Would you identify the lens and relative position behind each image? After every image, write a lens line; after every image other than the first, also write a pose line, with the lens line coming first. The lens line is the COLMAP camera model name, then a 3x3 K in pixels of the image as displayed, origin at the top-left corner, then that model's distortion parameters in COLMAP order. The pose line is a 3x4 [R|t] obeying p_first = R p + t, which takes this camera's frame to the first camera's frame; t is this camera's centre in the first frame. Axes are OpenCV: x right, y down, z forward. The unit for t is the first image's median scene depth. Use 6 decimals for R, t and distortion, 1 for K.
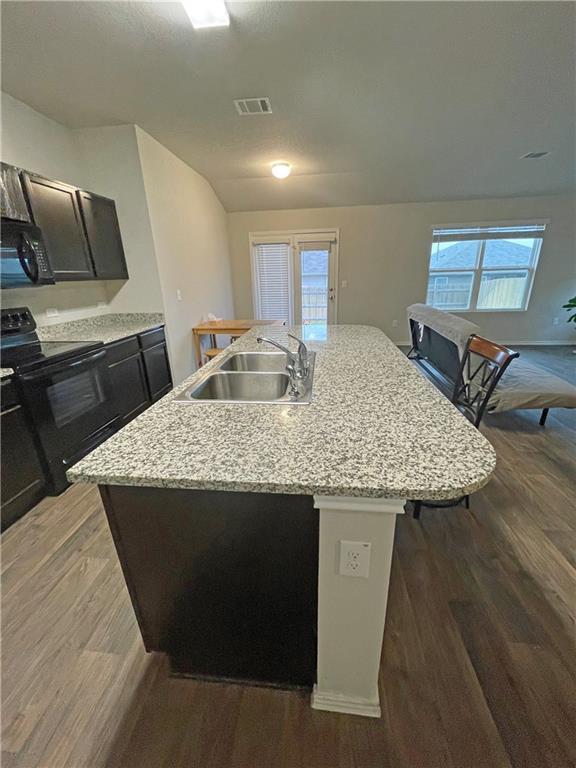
lens RADIAL K [[309.2, 0, 291.3], [0, 309.2, 383.5], [0, 0, 1]] dist [0.001175, -0.000548]
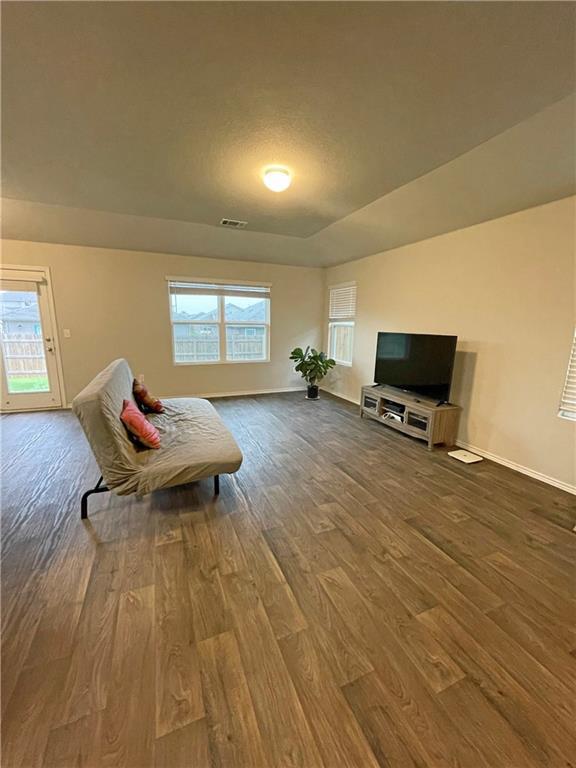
lens RADIAL K [[309.2, 0, 289.9], [0, 309.2, 385.3], [0, 0, 1]] dist [0.001175, -0.000548]
pose [[0.871668, -0.055924, 0.486896, 0.308967], [0.125034, 0.985969, -0.110597, -0.025828], [-0.473879, 0.157283, 0.866430, 0.040833]]
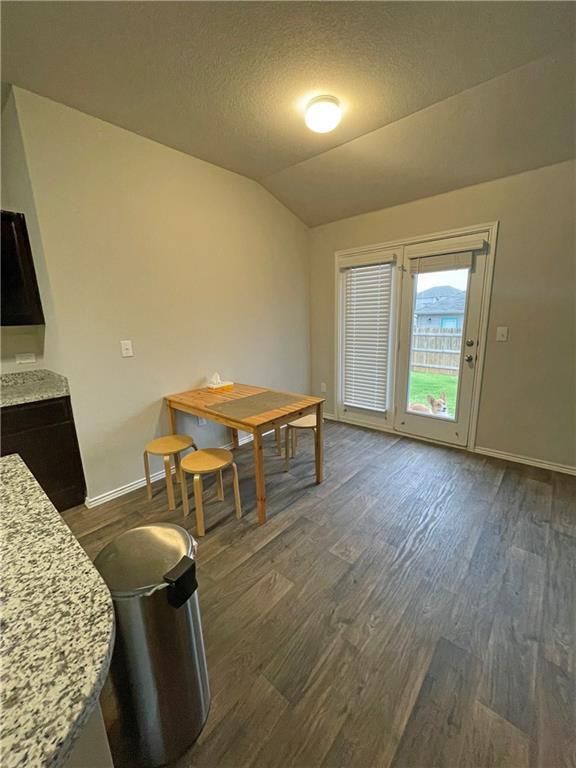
lens RADIAL K [[309.2, 0, 292.8], [0, 309.2, 384.6], [0, 0, 1]] dist [0.001175, -0.000548]
pose [[0.824176, 0.124267, -0.552532, 0.199125], [-0.181535, 0.982118, -0.049901, -0.179271], [0.536450, 0.141431, 0.831997, 0.487926]]
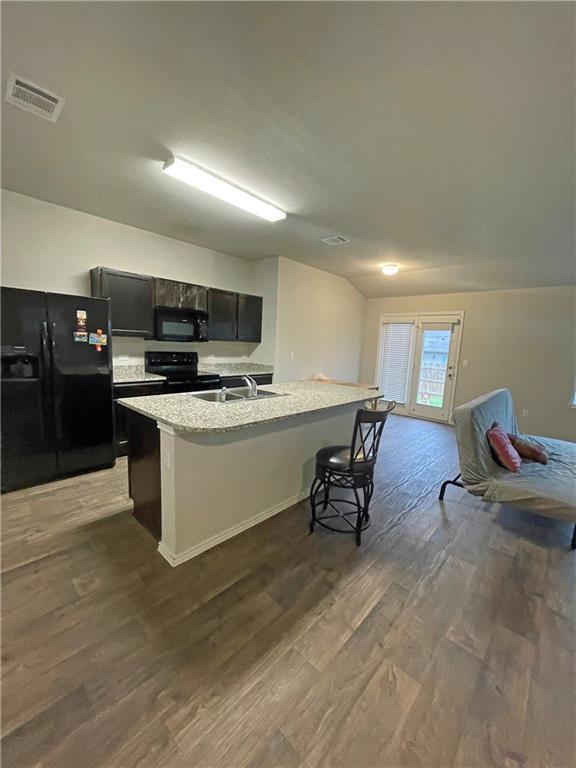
lens RADIAL K [[309.2, 0, 289.6], [0, 309.2, 382.5], [0, 0, 1]] dist [0.001175, -0.000548]
pose [[0.802339, 0.140608, -0.580070, 0.334429], [-0.264473, 0.954993, -0.134323, 0.015989], [0.535076, 0.261185, 0.803415, -0.077027]]
